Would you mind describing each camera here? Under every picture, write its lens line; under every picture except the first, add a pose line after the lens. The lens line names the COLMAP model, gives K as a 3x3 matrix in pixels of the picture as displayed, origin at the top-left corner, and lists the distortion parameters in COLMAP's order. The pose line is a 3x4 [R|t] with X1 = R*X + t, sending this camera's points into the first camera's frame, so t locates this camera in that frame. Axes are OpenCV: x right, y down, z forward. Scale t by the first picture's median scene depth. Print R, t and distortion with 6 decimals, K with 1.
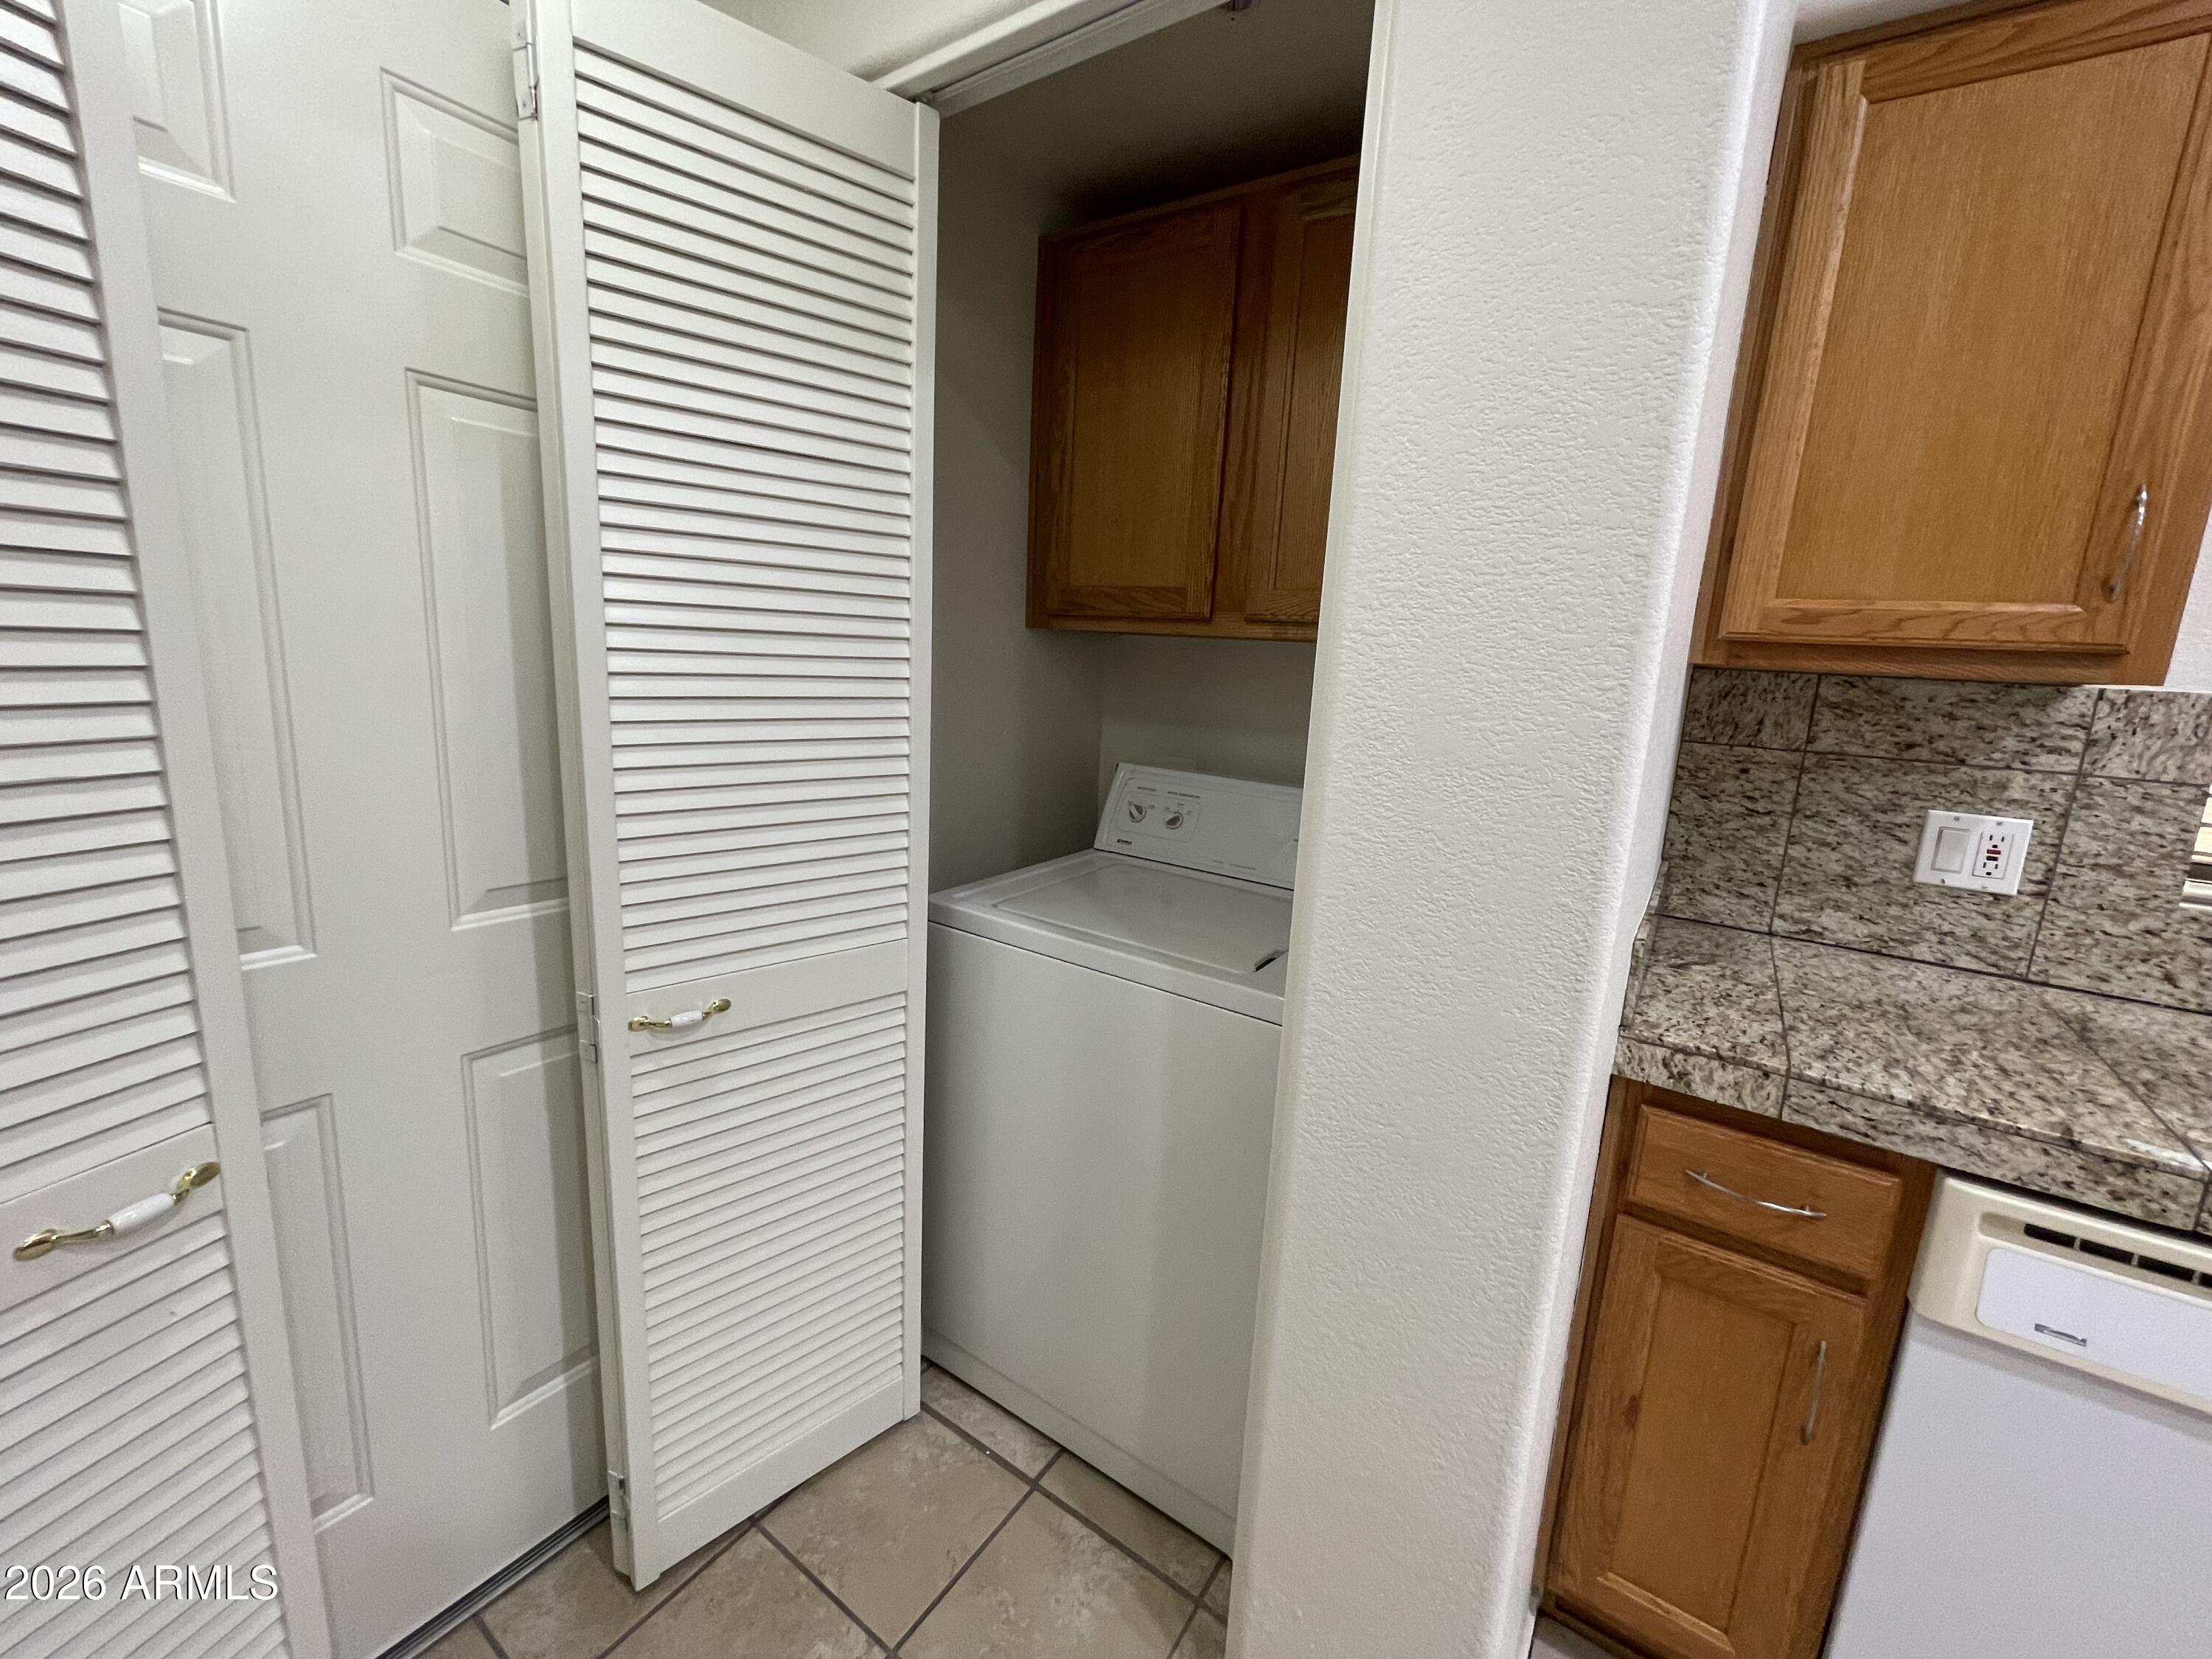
lens RADIAL K [[892.3, 0, 1105.4], [0, 892.3, 814.3], [0, 0, 1]] dist [0.002439, 0.000141]
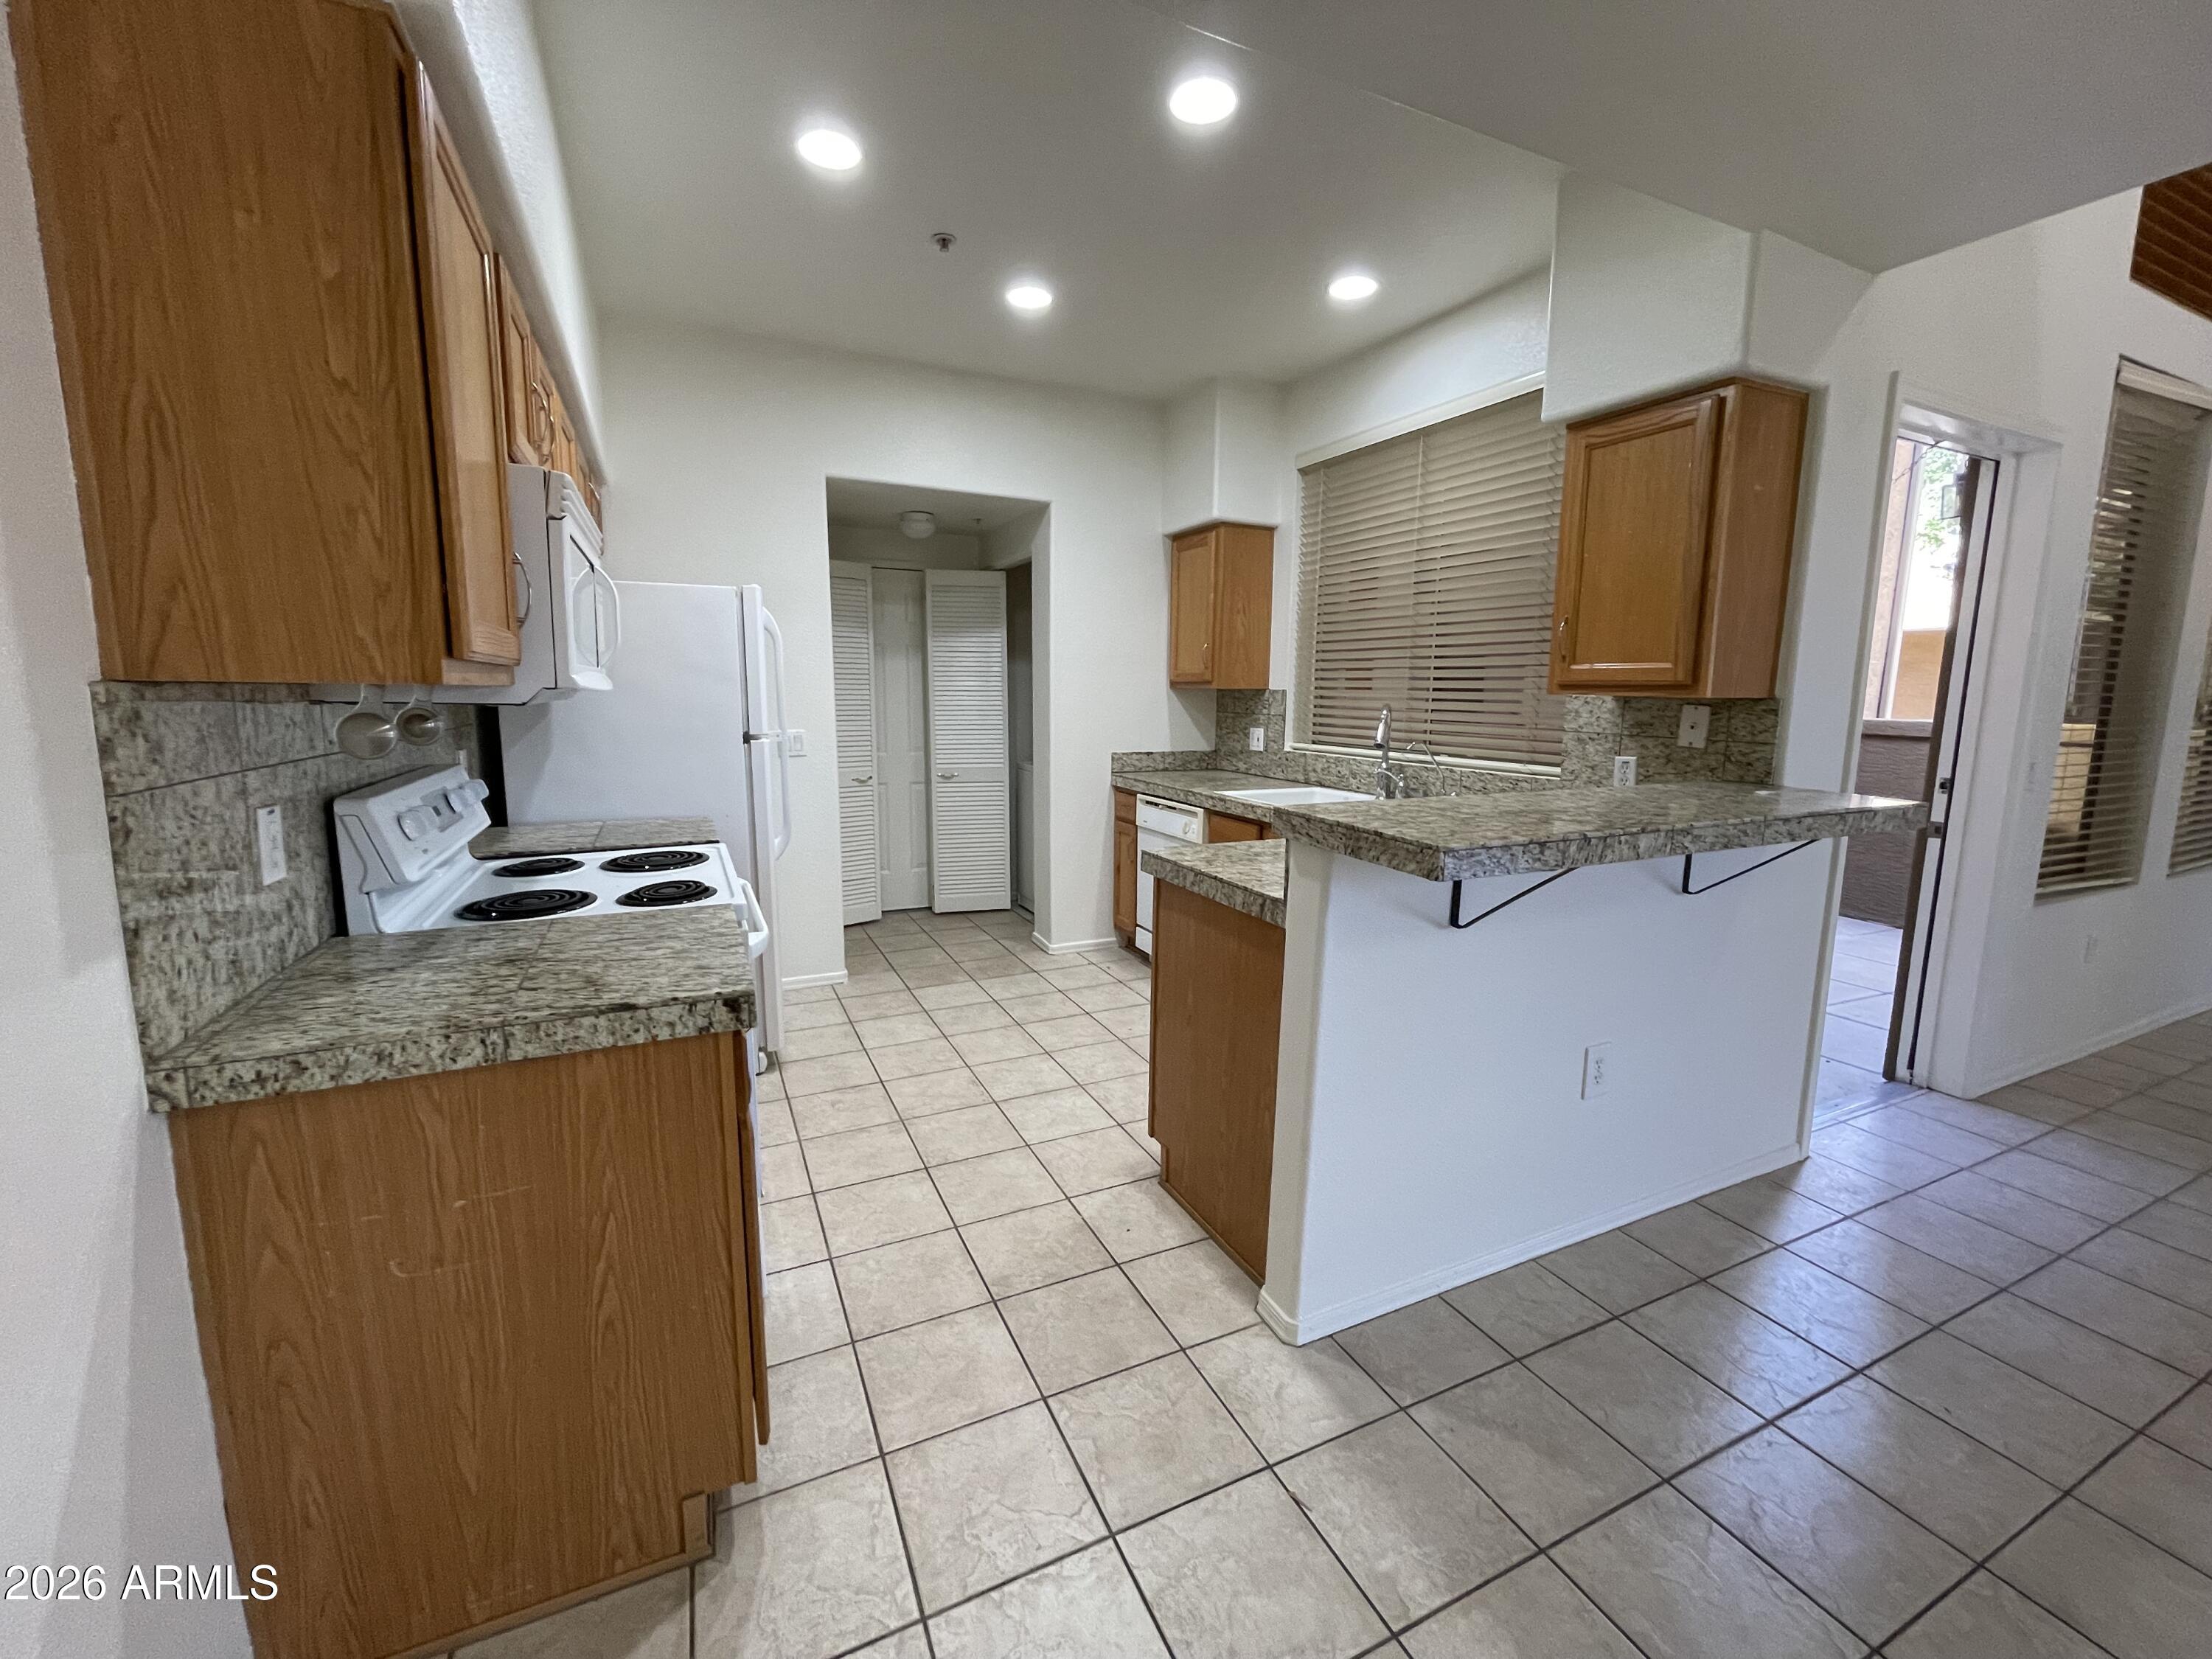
lens RADIAL K [[879.4, 0, 1108.8], [0, 879.4, 816.6], [0, 0, 1]] dist [0.013130, -0.000070]
pose [[0.865741, 0.026413, -0.499795, 2.407116], [-0.053672, 0.997747, -0.040241, 0.553909], [0.497606, 0.061664, 0.865208, -2.375713]]
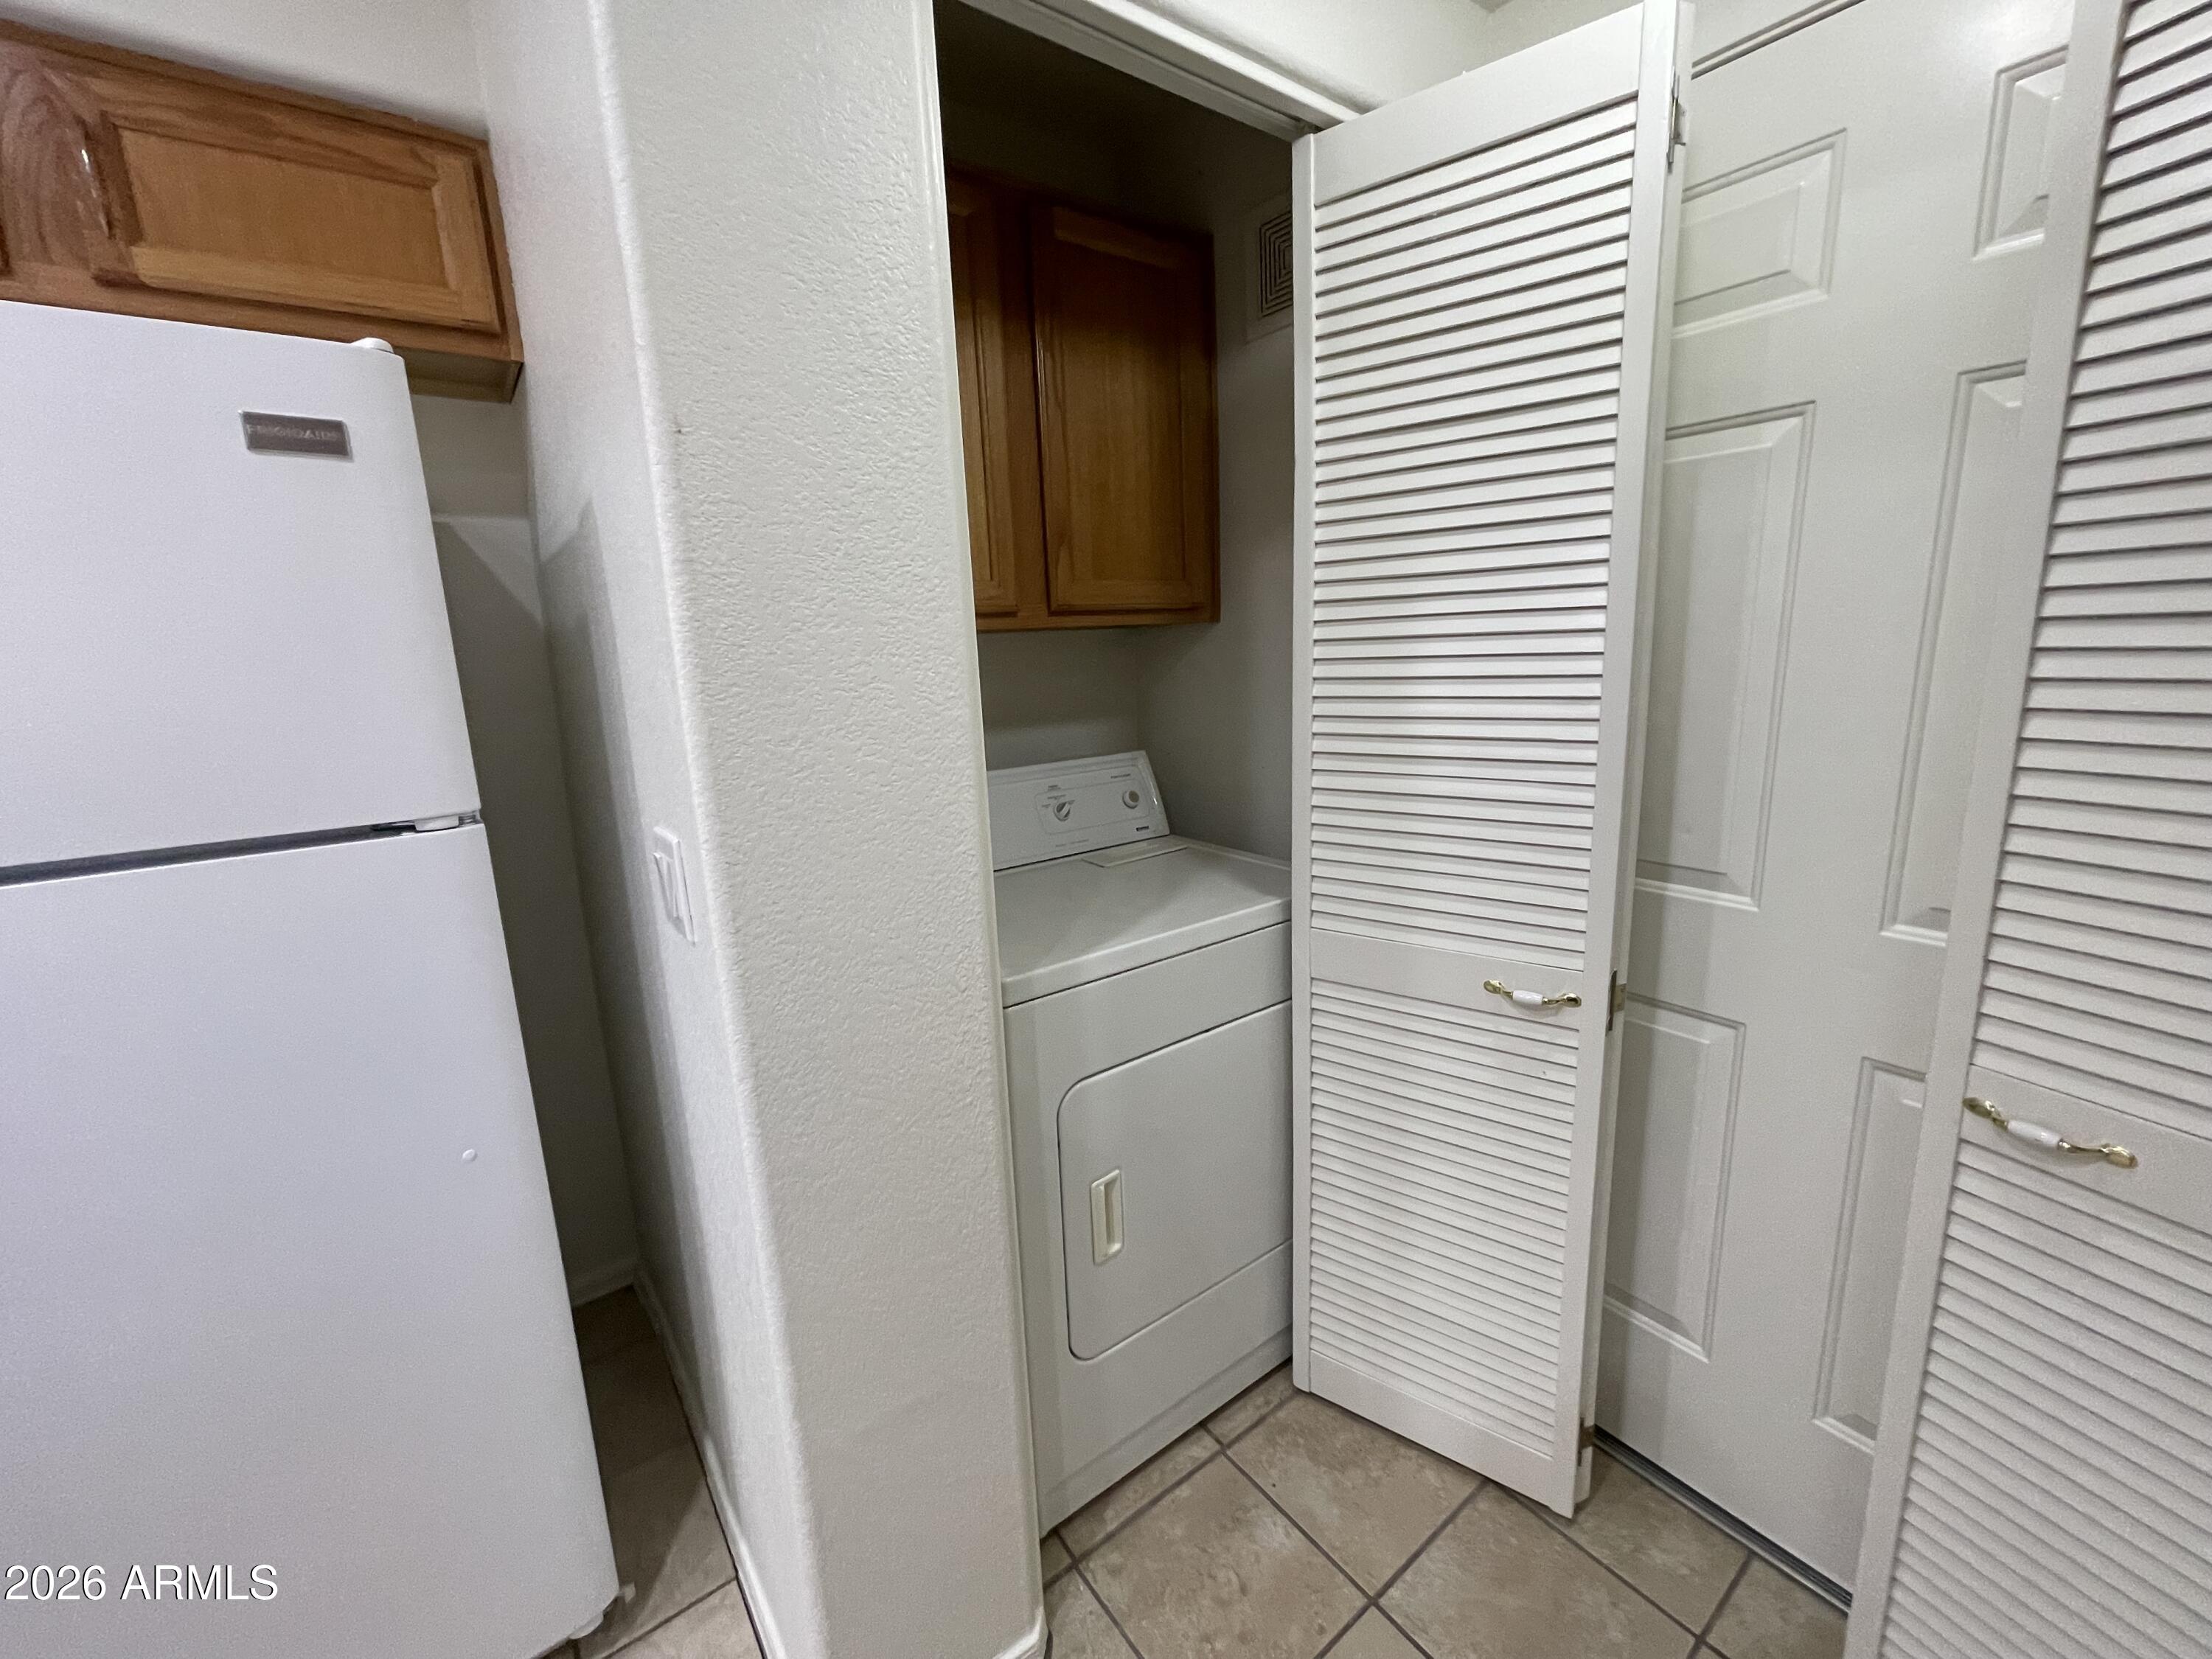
lens RADIAL K [[892.3, 0, 1105.4], [0, 892.3, 814.3], [0, 0, 1]] dist [0.002439, 0.000141]
pose [[-0.328618, 0.136508, -0.934546, 0.476596], [-0.144519, 0.970579, 0.192589, -0.067748], [0.933340, 0.198348, -0.299222, 0.458452]]
